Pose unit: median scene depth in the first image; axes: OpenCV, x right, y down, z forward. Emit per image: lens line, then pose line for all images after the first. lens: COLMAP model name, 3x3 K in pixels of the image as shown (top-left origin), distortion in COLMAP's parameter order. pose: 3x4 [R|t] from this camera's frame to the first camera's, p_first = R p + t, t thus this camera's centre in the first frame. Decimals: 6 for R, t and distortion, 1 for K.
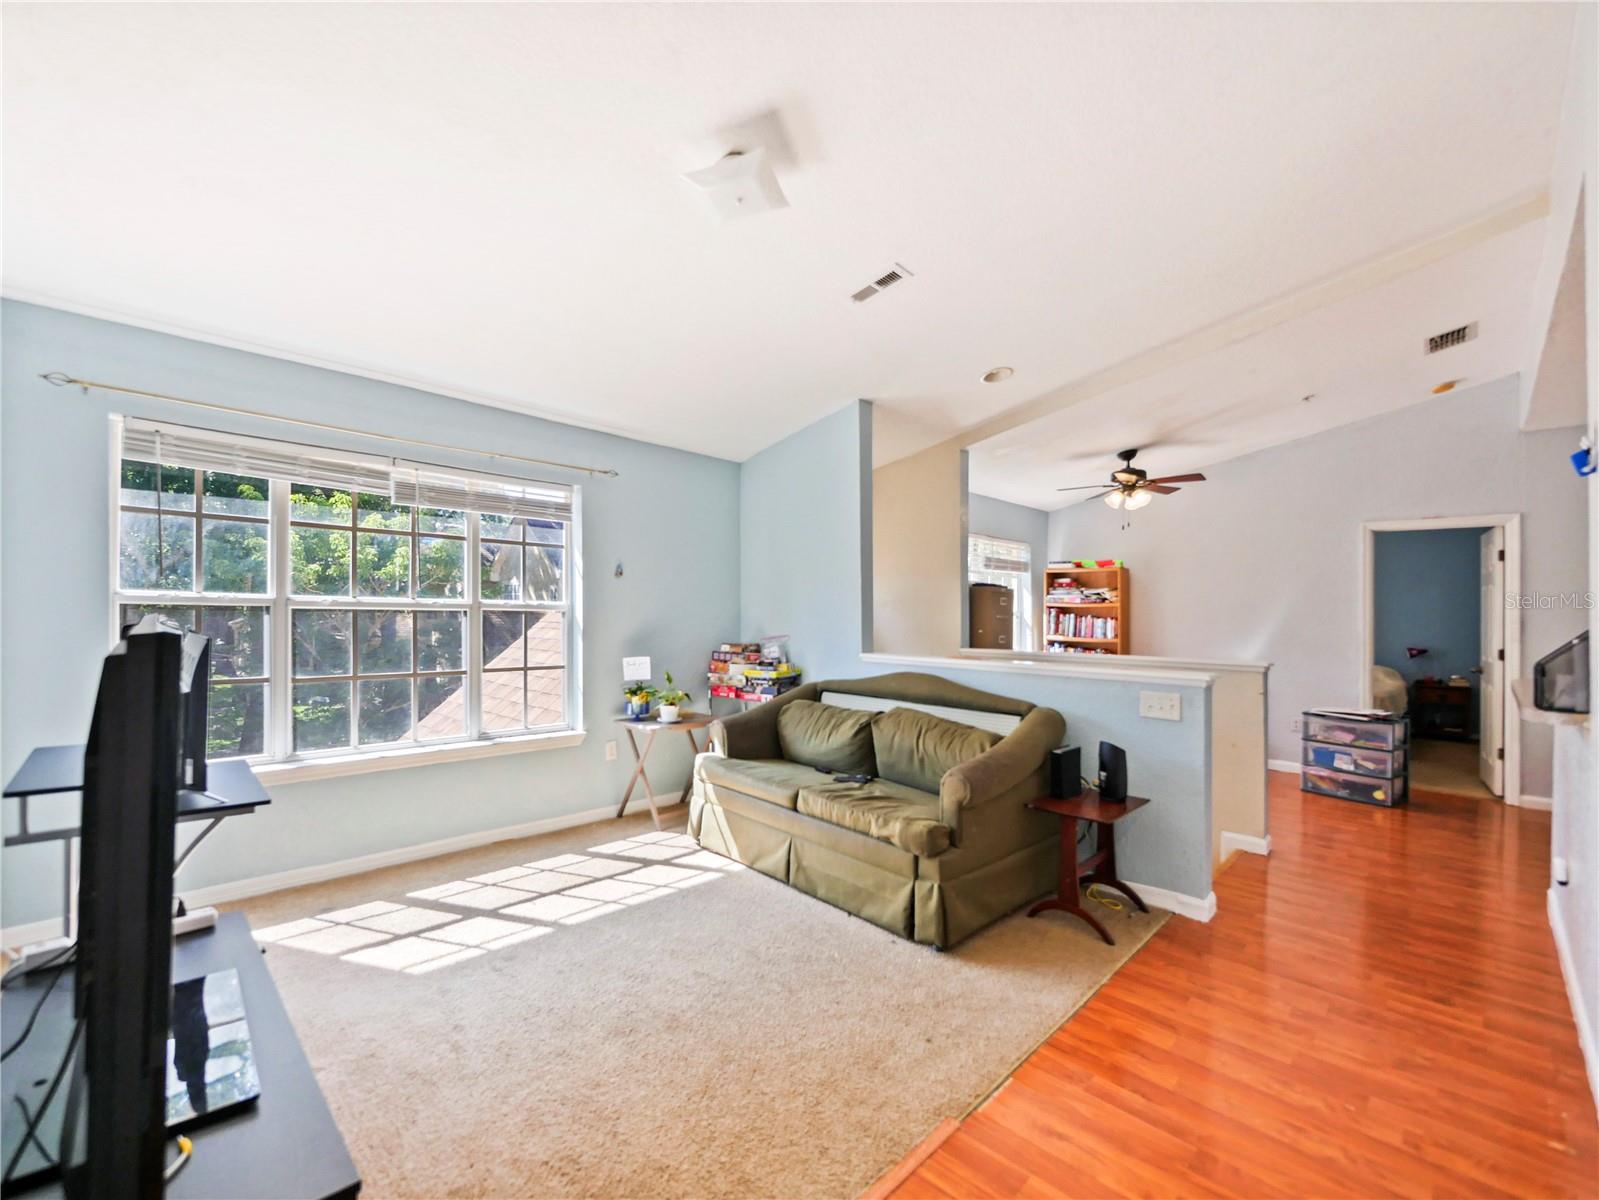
lens RADIAL K [[691.9, 0, 796.6], [0, 691.9, 604.3], [0, 0, 1]] dist [-0.003132, -0.000084]
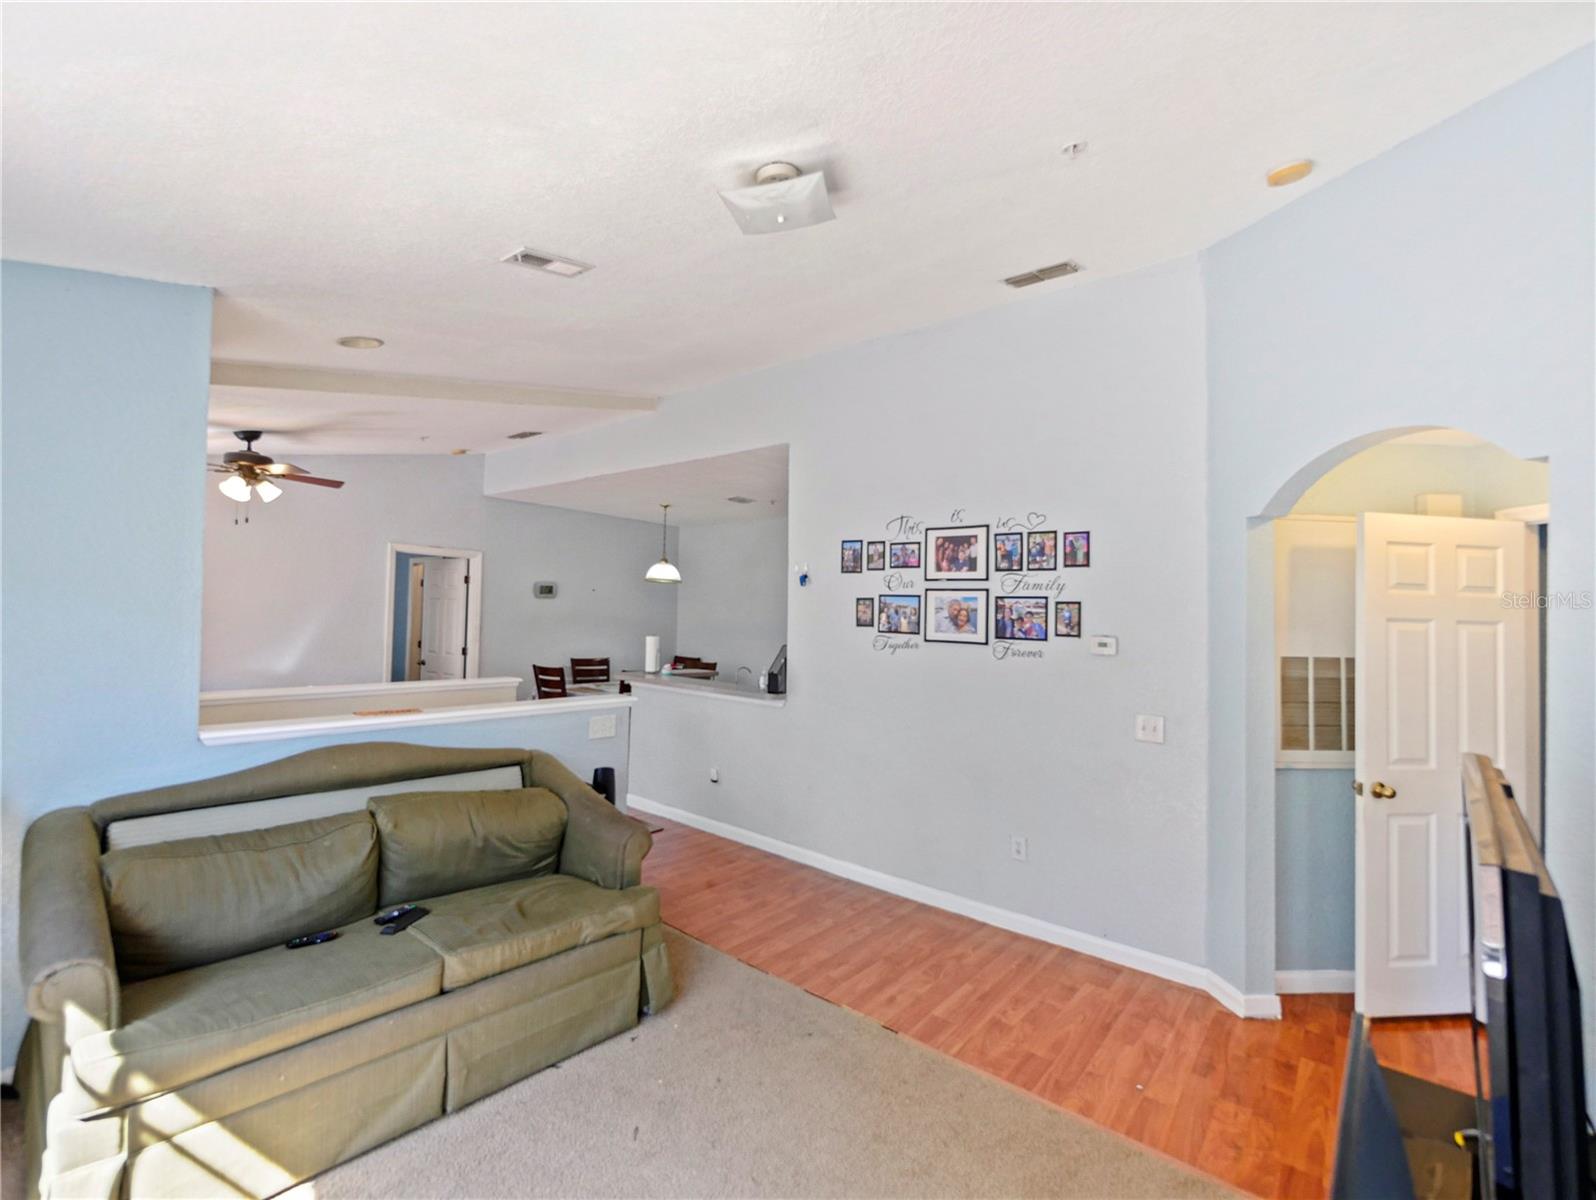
lens RADIAL K [[700.4, 0, 764.3], [0, 700.4, 579.3], [0, 0, 1]] dist [0.000455, -0.000043]
pose [[-0.056775, 0.037179, 0.997695, -0.610649], [-0.046483, 0.998124, -0.039840, -0.062742], [-0.997304, -0.048638, -0.054940, 0.688260]]
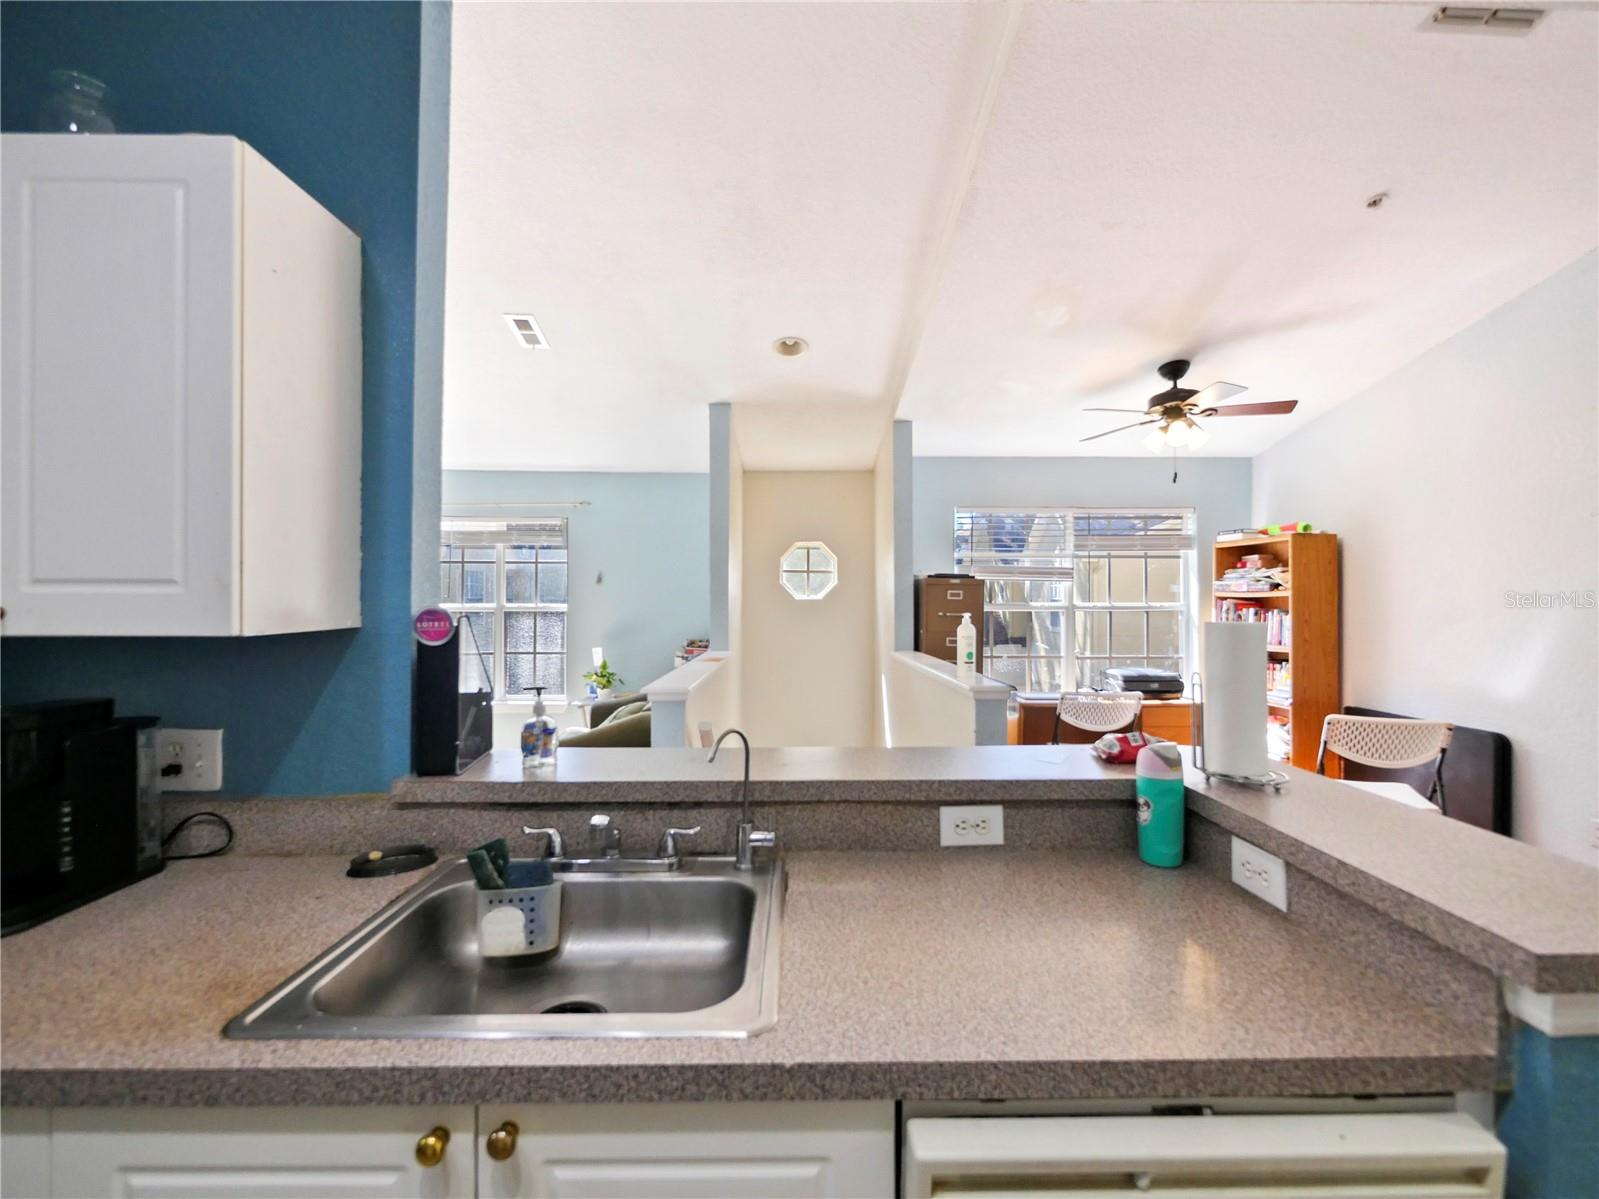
lens RADIAL K [[691.9, 0, 796.6], [0, 691.9, 603.8], [0, 0, 1]] dist [-0.003132, -0.000084]
pose [[0.709012, -0.008095, -0.705150, 1.079232], [0.018650, 0.999800, 0.007274, -0.005018], [0.704950, -0.018308, 0.709021, 0.422301]]
